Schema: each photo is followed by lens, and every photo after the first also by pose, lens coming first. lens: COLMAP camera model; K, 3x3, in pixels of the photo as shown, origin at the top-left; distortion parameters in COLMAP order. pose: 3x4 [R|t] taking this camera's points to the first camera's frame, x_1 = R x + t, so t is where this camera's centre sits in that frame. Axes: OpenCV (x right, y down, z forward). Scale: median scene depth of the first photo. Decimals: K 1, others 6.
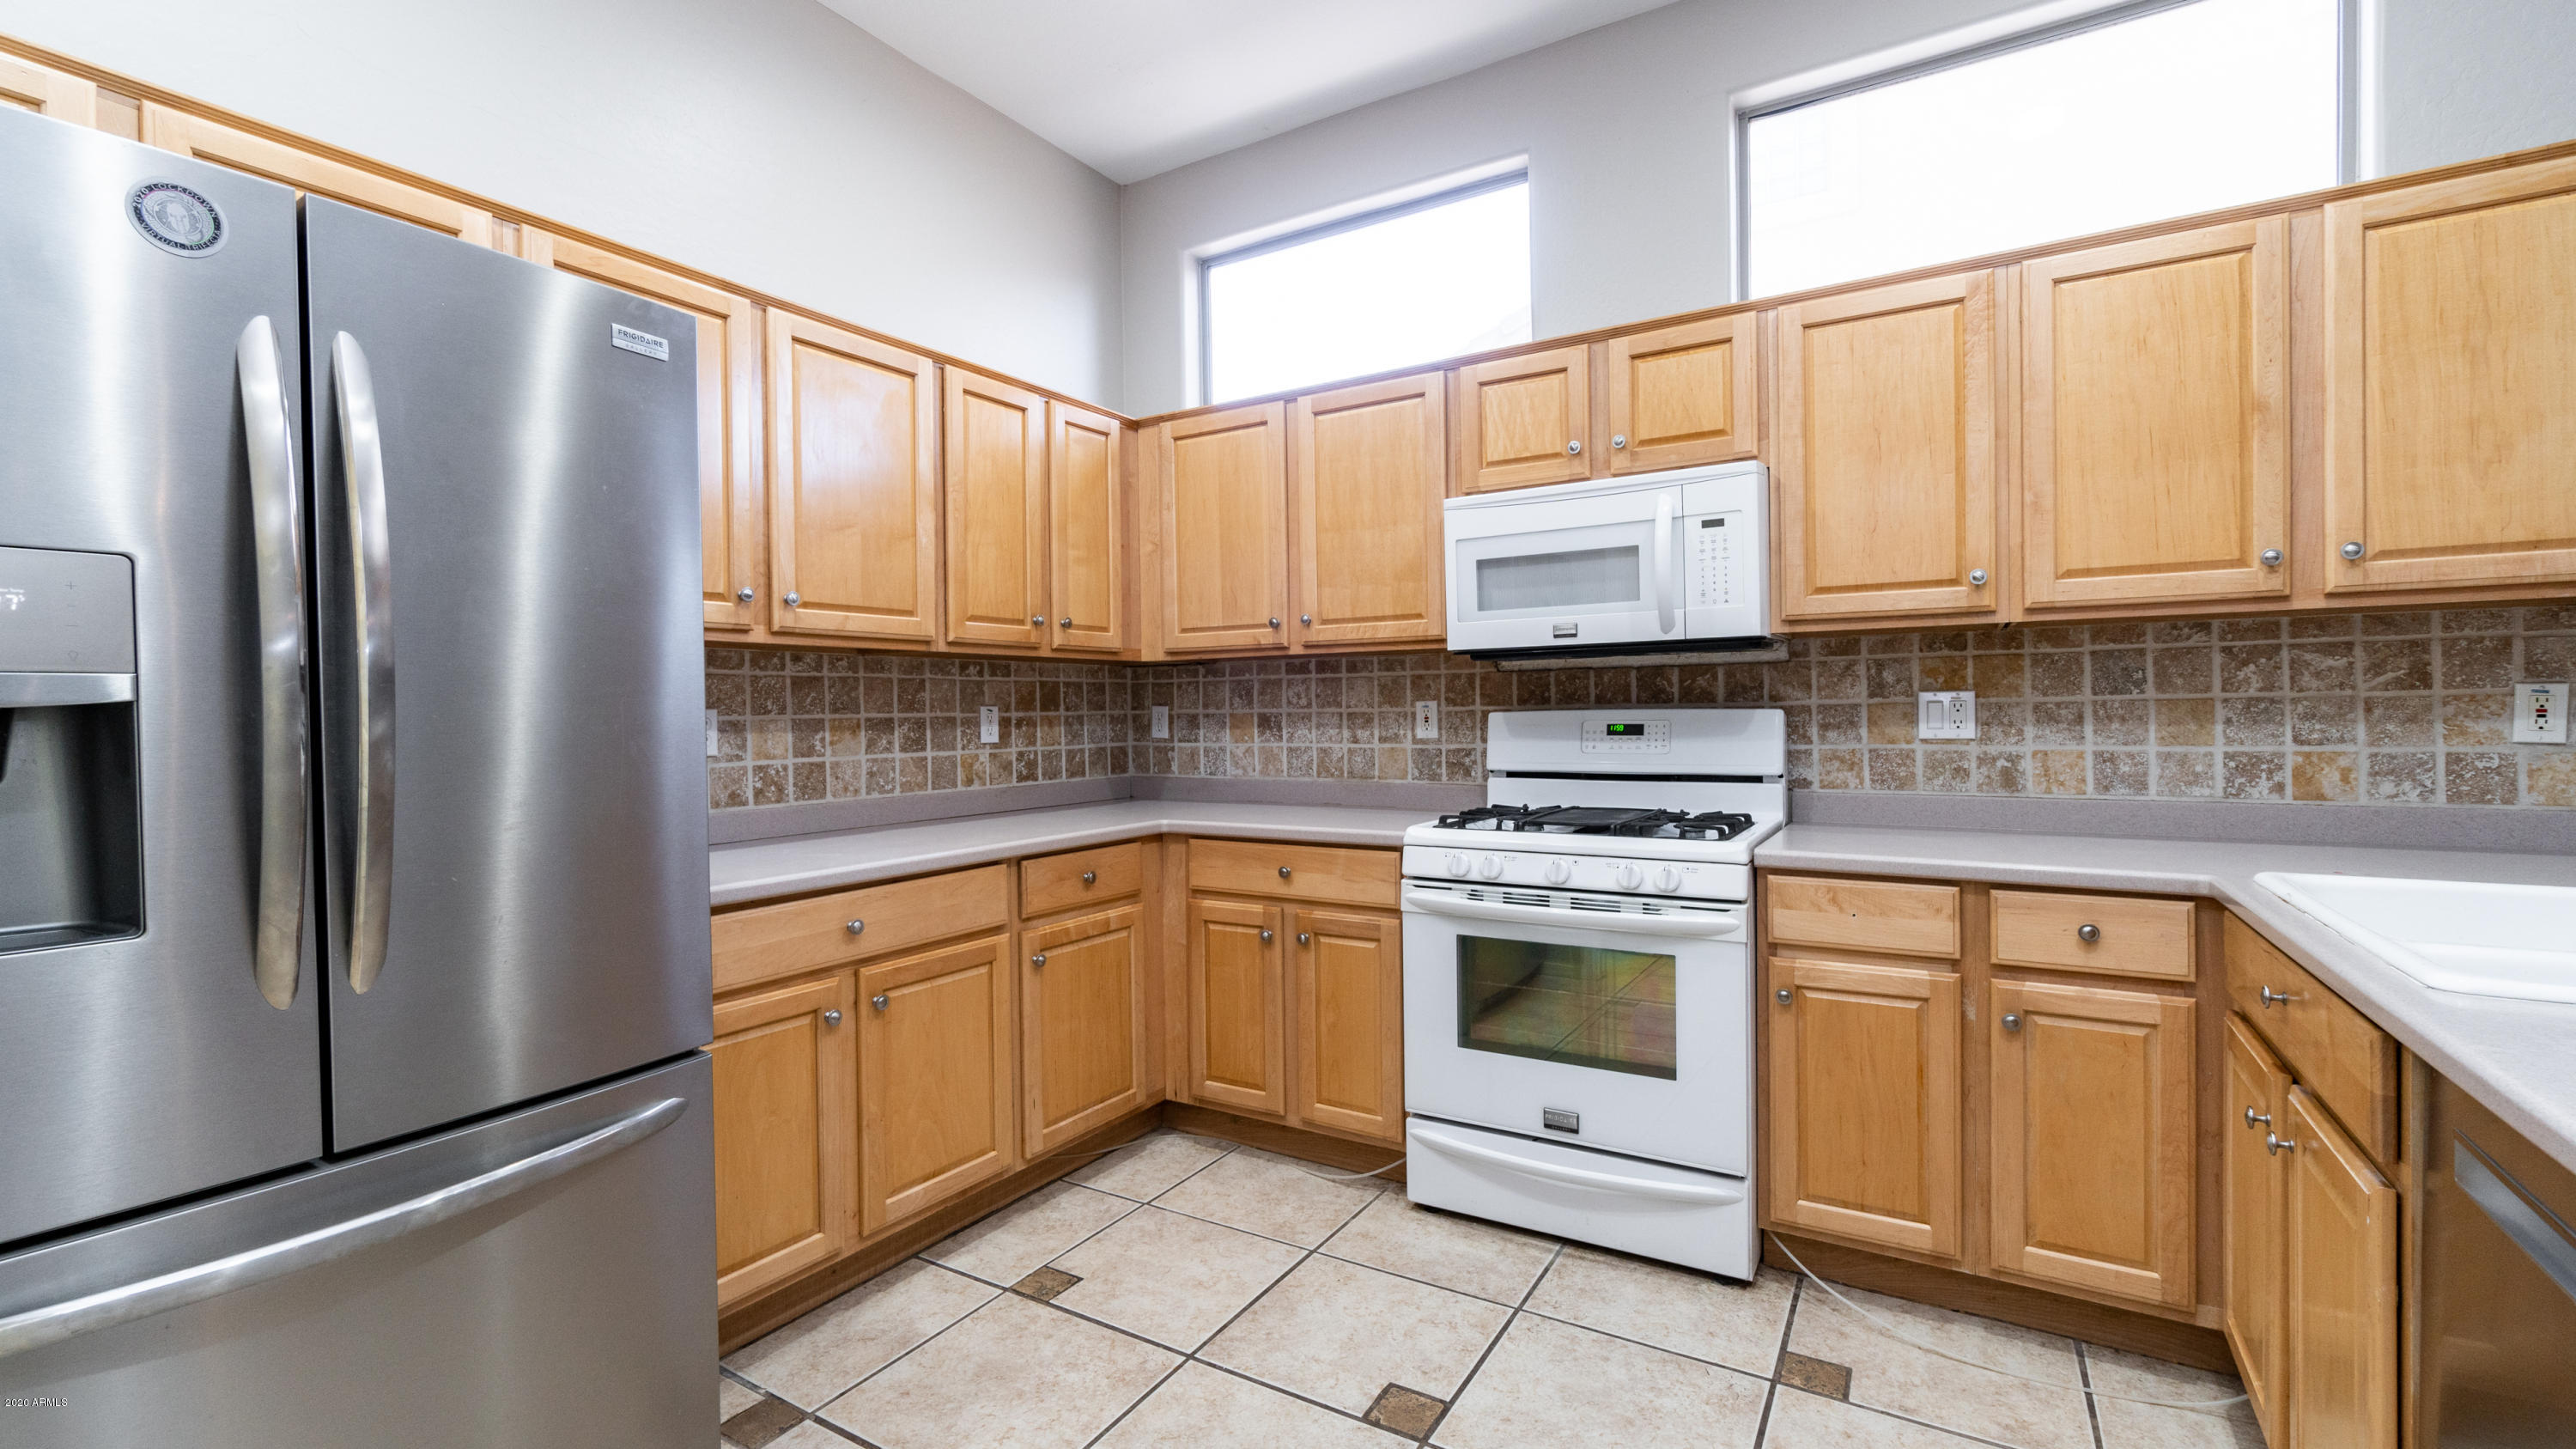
lens RADIAL K [[1148.5, 0, 1202.1], [0, 1148.5, 720.4], [0, 0, 1]] dist [-0.007319, 0.002028]
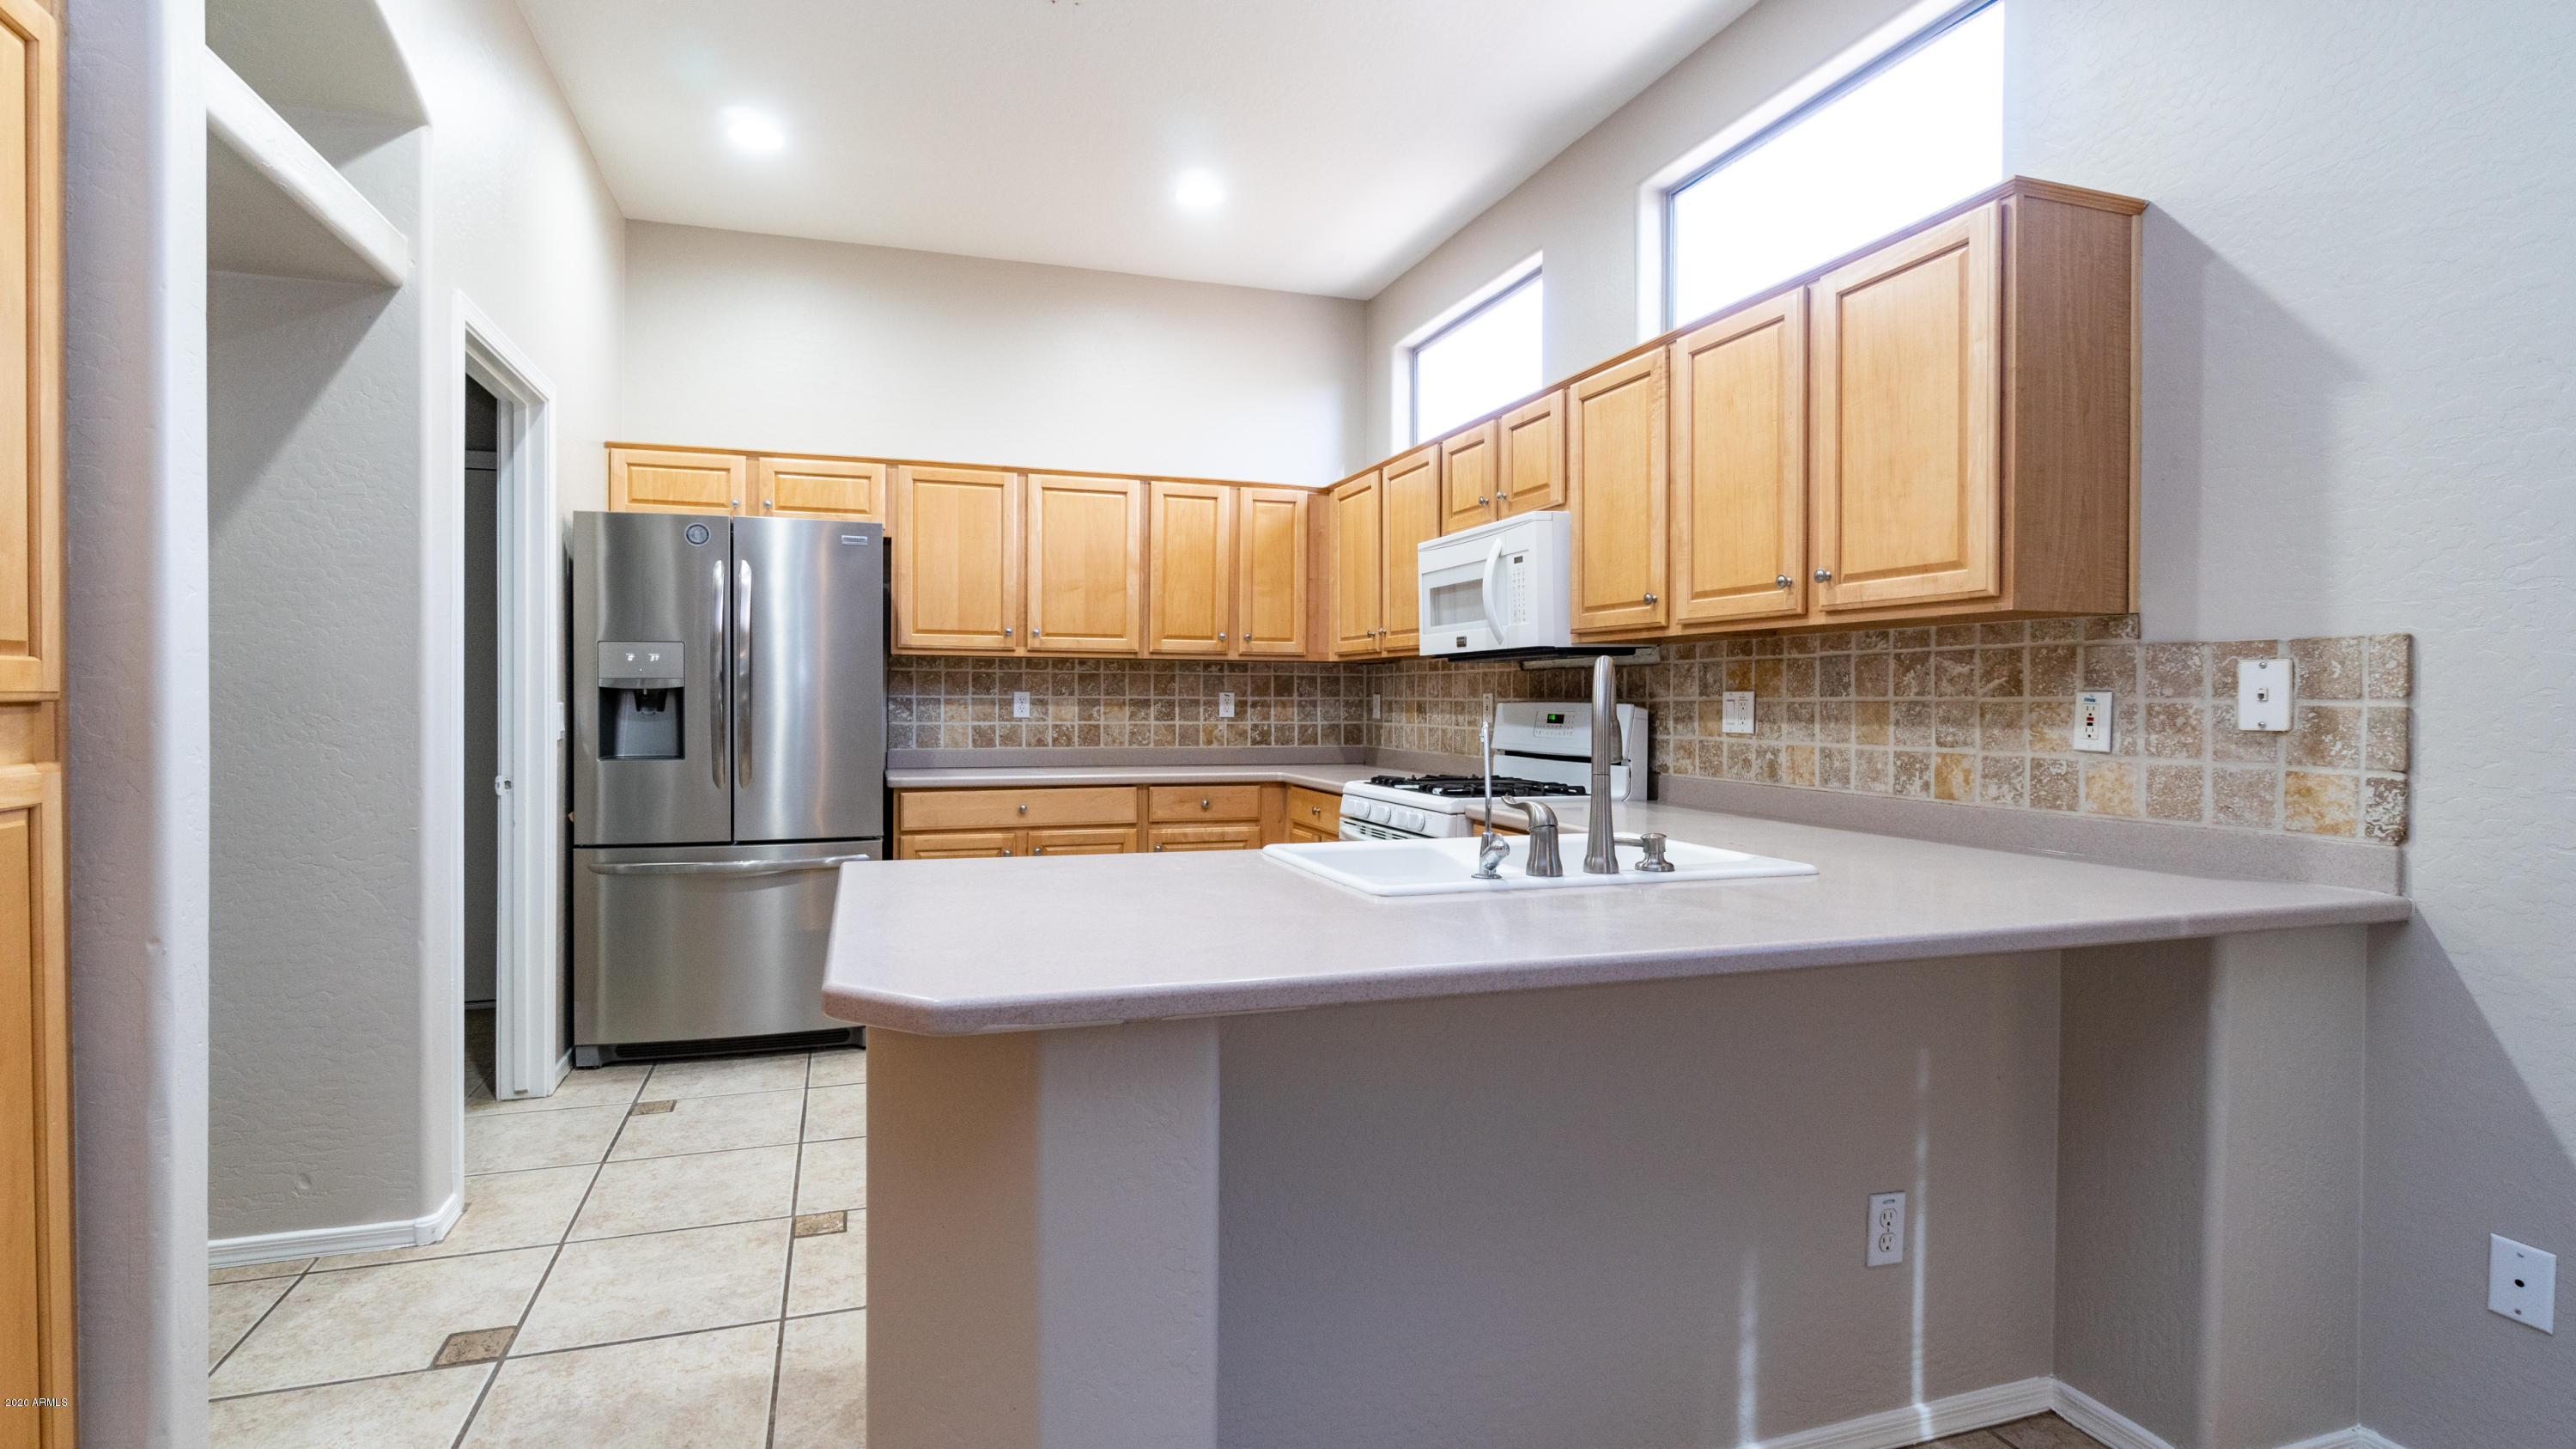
lens RADIAL K [[1237.3, 0, 1185.9], [0, 1237.3, 692.2], [0, 0, 1]] dist [-0.018603, 0.001162]
pose [[0.745084, 0.014171, -0.666820, 1.014012], [-0.020154, 0.999796, -0.001272, -0.011487], [0.666666, 0.014387, 0.745218, -0.269992]]
